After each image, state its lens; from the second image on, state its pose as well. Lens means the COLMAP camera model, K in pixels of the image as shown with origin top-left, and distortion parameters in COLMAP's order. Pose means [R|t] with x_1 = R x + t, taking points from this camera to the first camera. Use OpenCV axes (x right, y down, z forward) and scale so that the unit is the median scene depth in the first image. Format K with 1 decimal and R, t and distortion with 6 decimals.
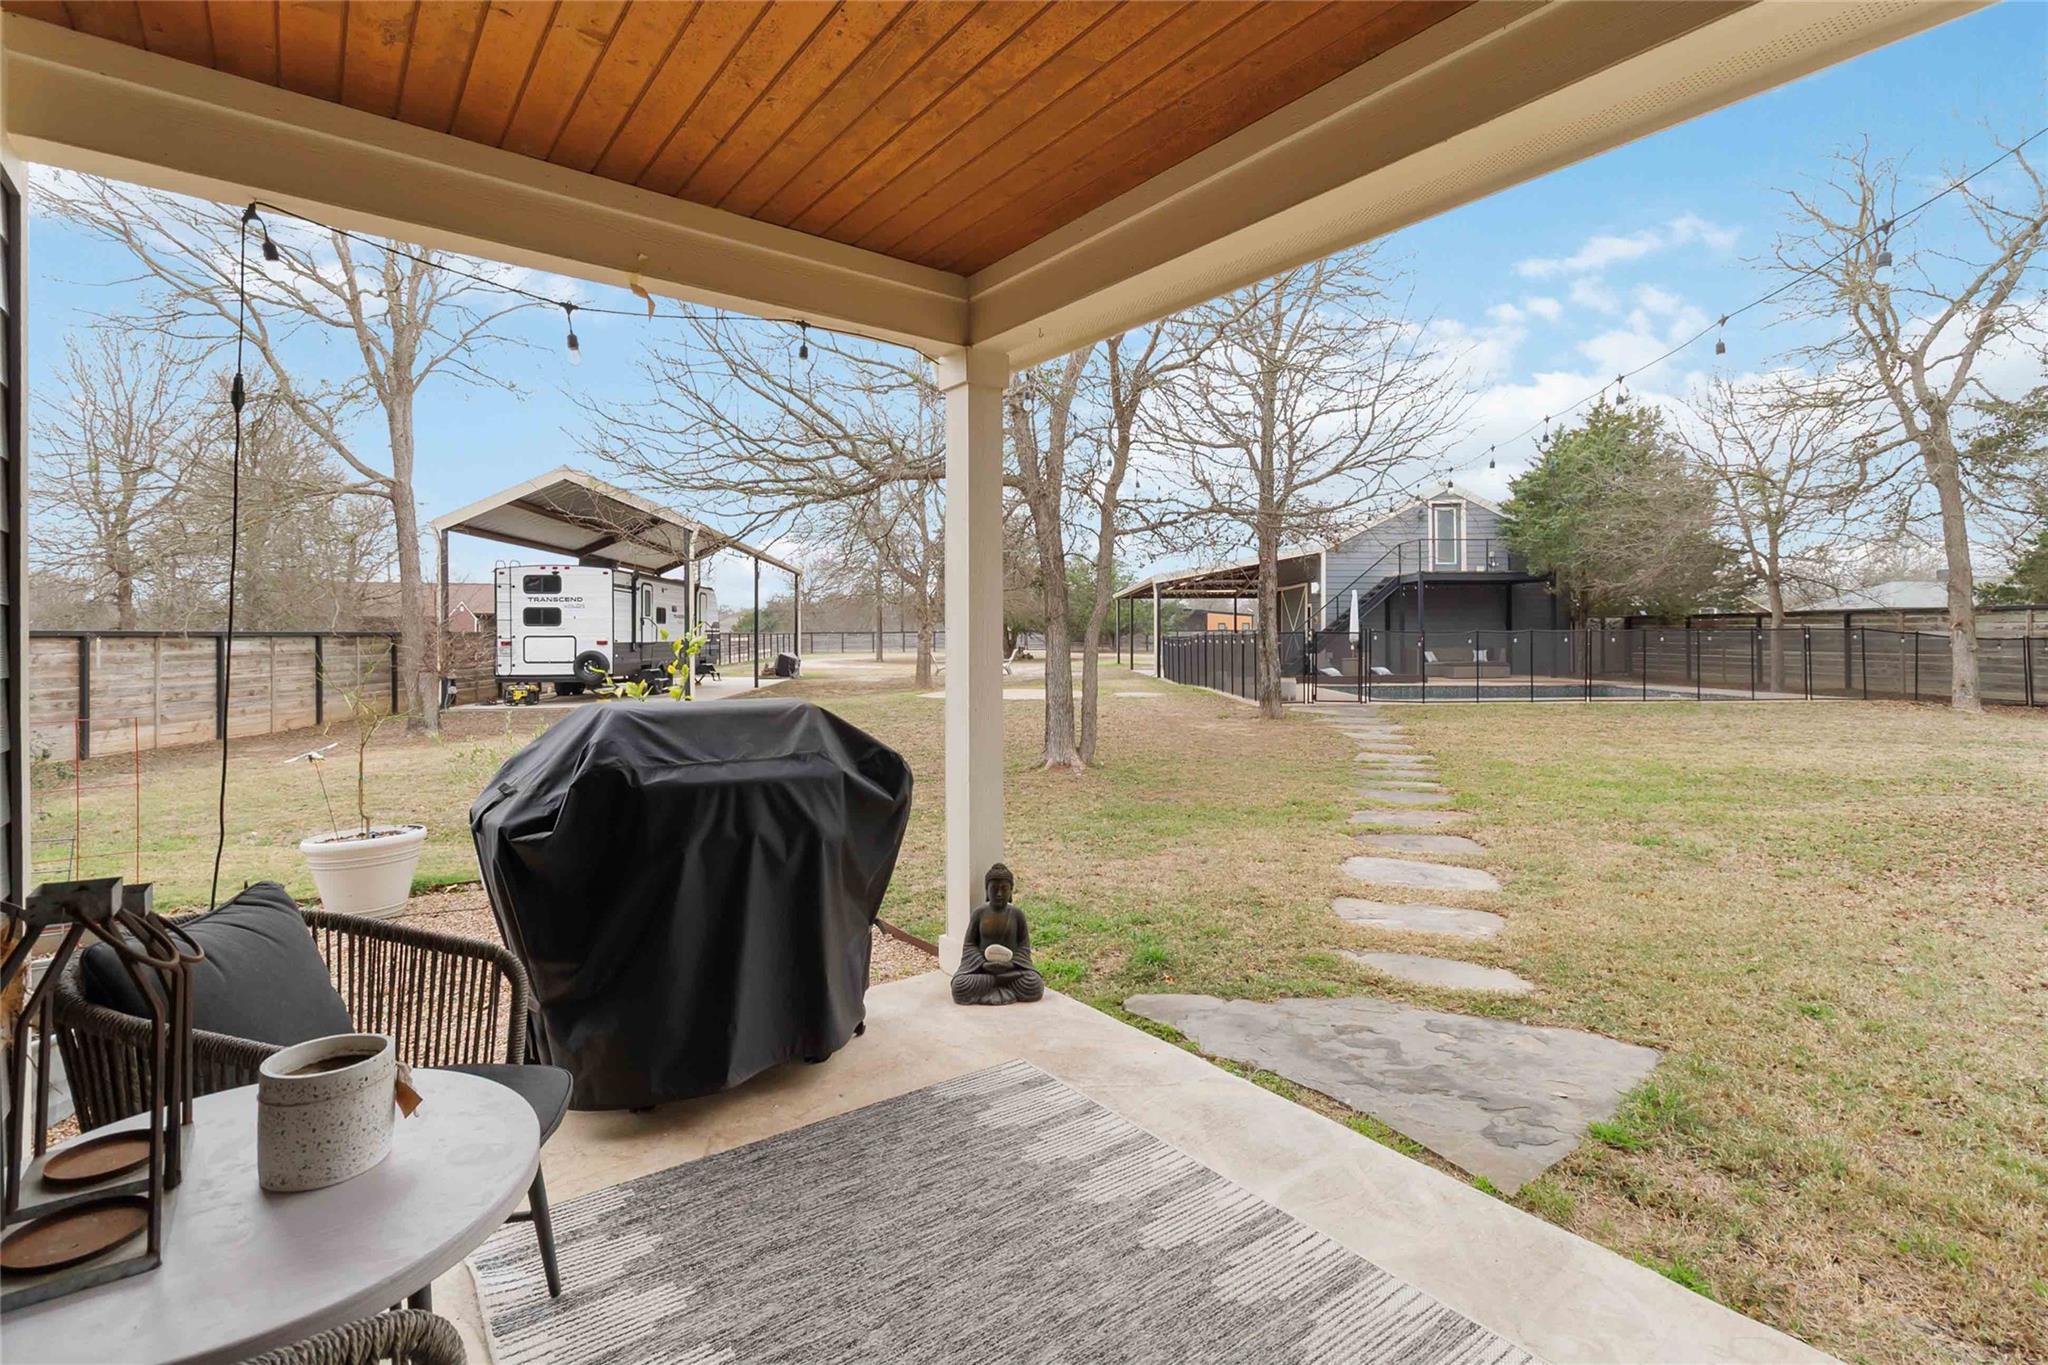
lens RADIAL K [[948.3, 0, 1023.6], [0, 948.3, 636.8], [0, 0, 1]] dist [0.001425, -0.000124]
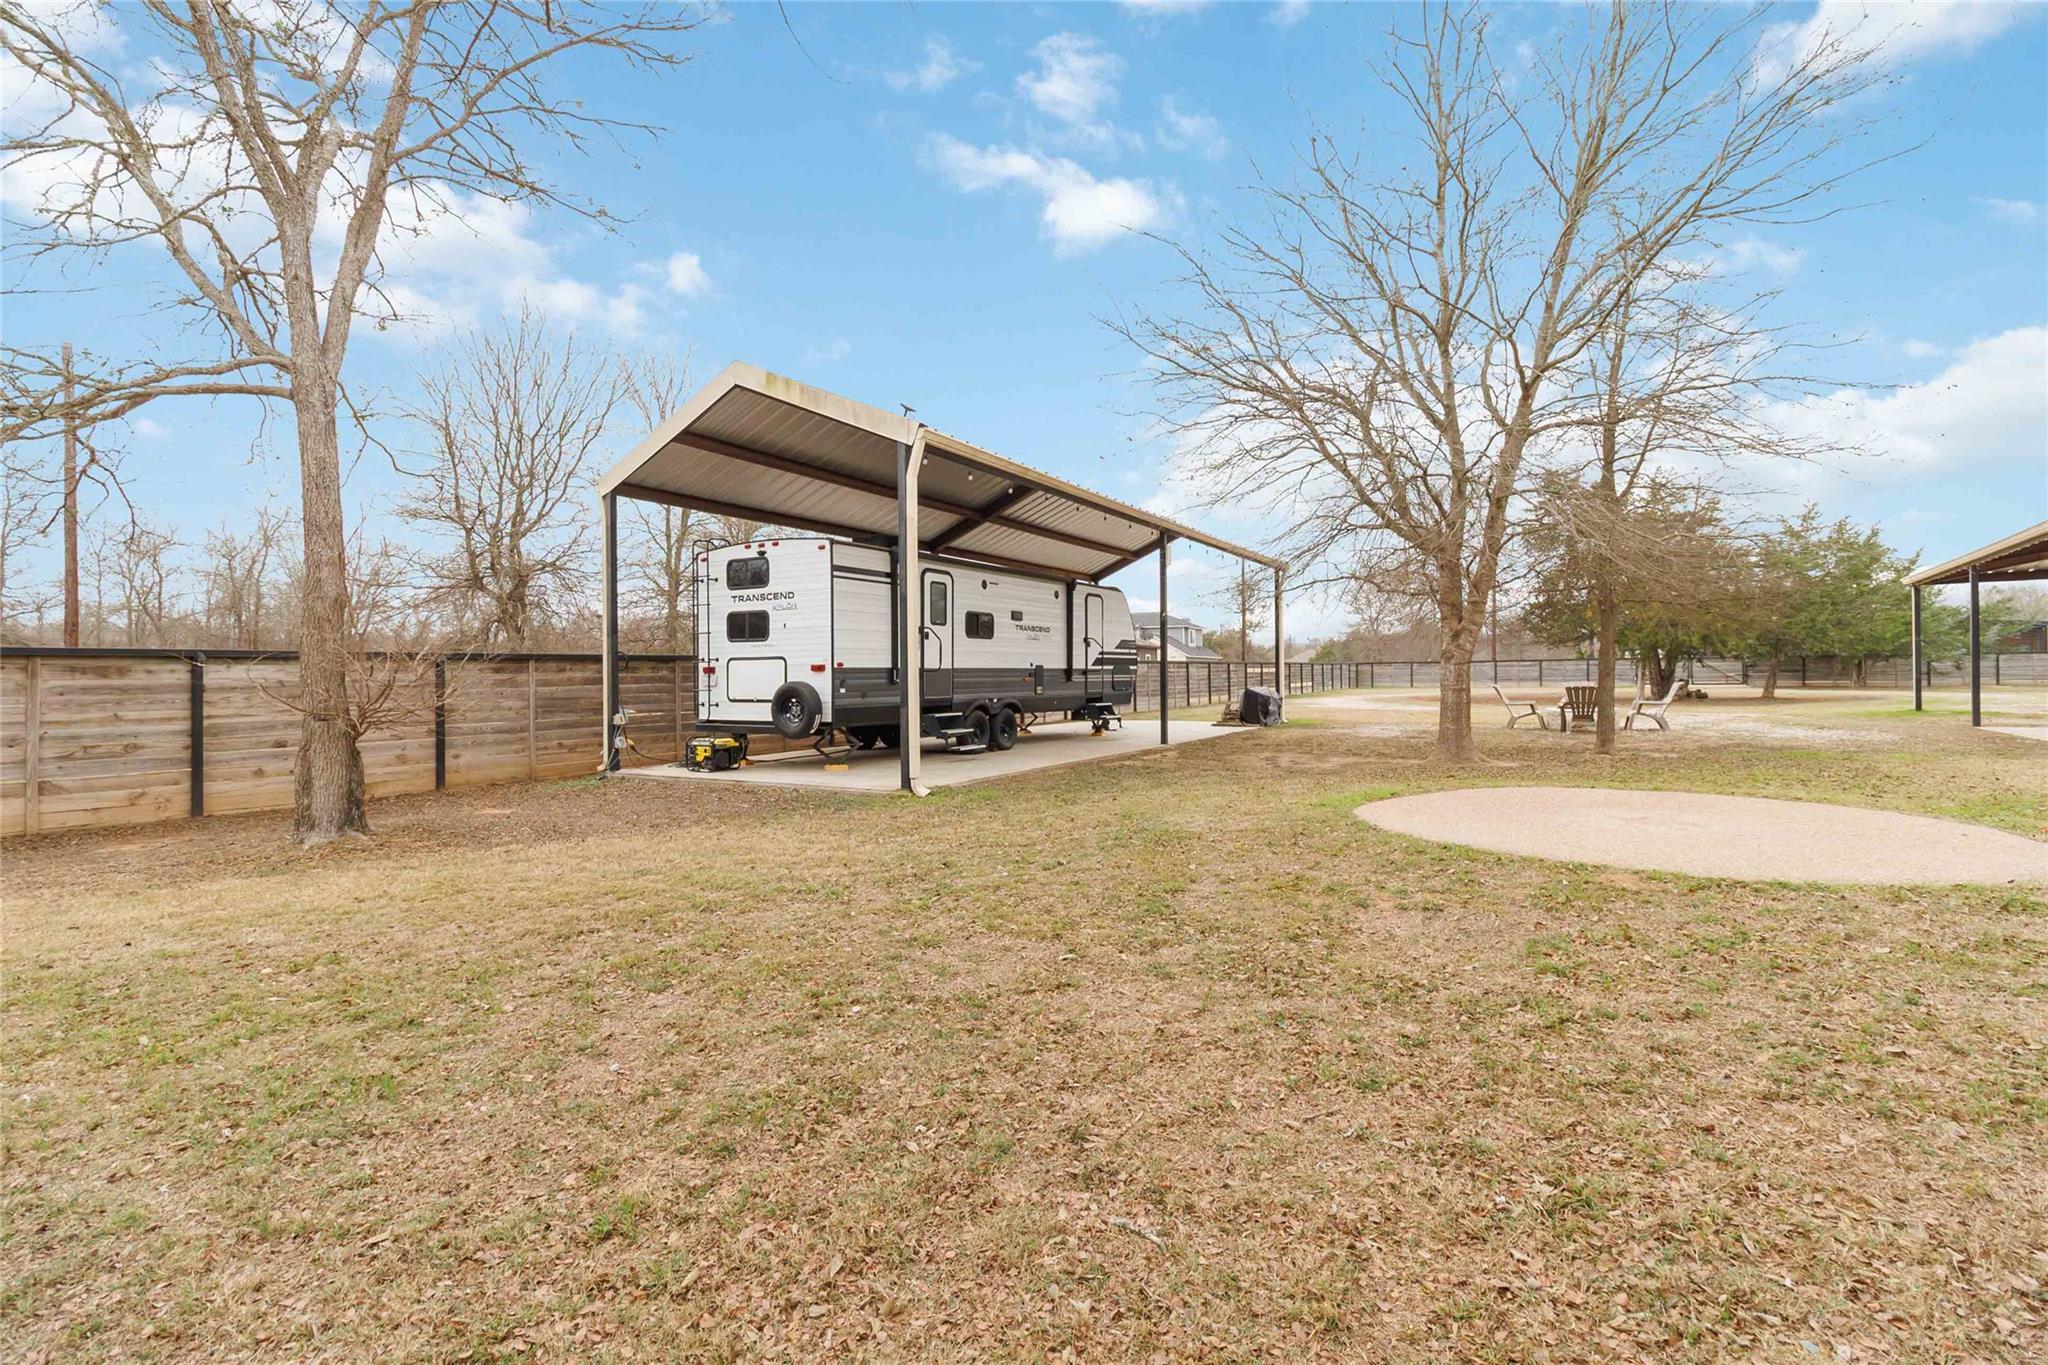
lens RADIAL K [[934.9, 0, 1026.1], [0, 934.9, 666.6], [0, 0, 1]] dist [0.000129, 0.000245]
pose [[0.819187, -0.007266, -0.573480, -0.014339], [0.004790, 0.999972, -0.005827, 0.011403], [0.573506, 0.002027, 0.819199, 0.740112]]
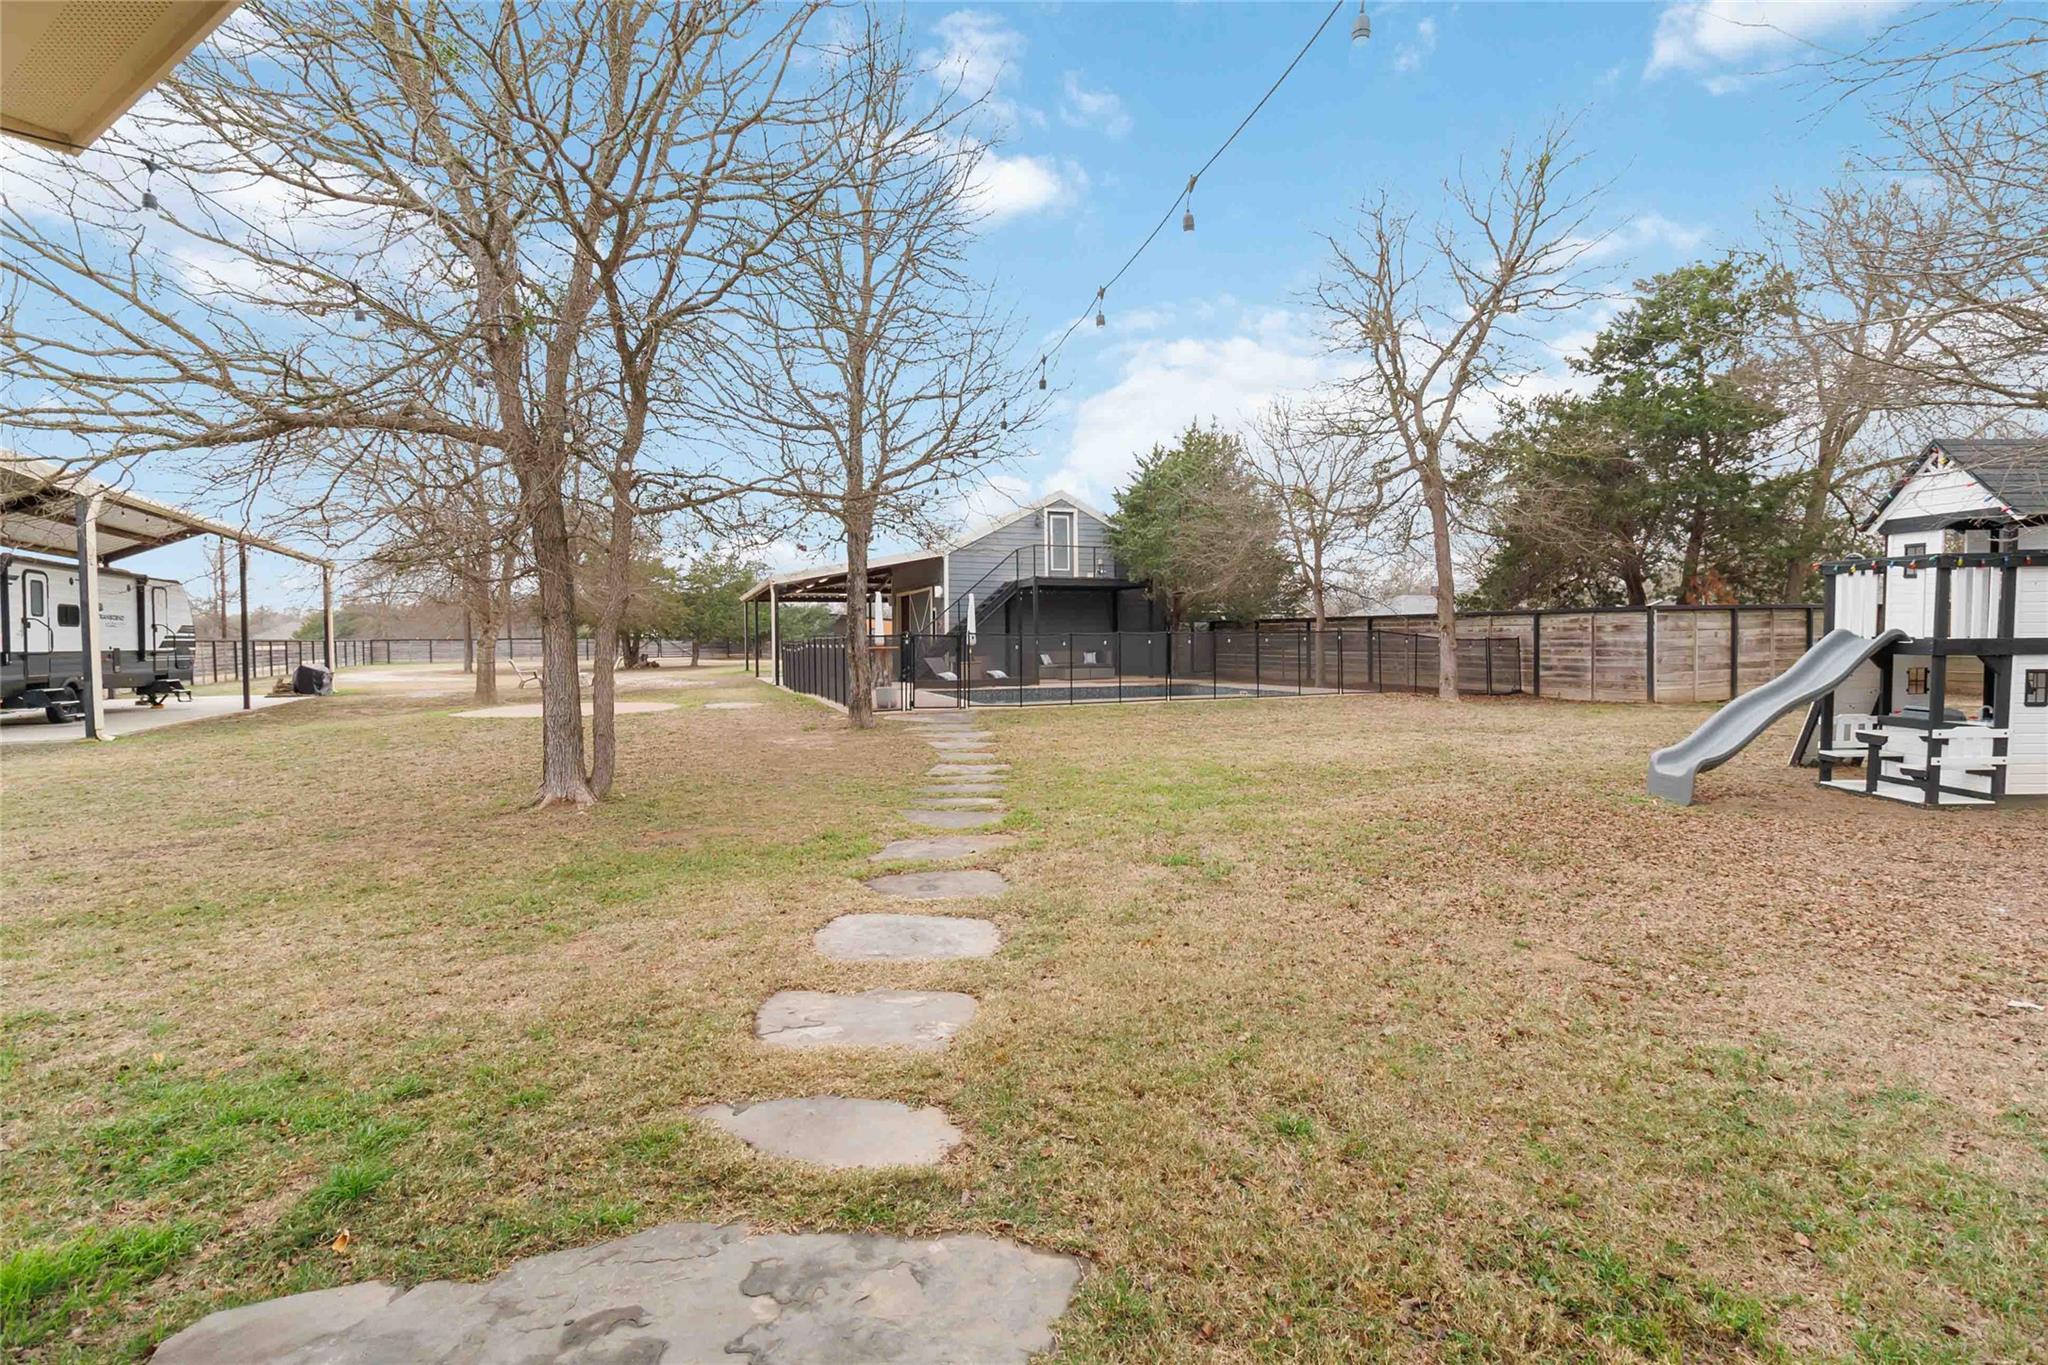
lens RADIAL K [[934.9, 0, 1026.1], [0, 934.9, 666.6], [0, 0, 1]] dist [0.000129, 0.000245]
pose [[0.936750, -0.014141, 0.349713, 0.084143], [0.005086, 0.999628, 0.026796, 0.002122], [-0.349962, -0.023322, 0.936473, 0.085802]]
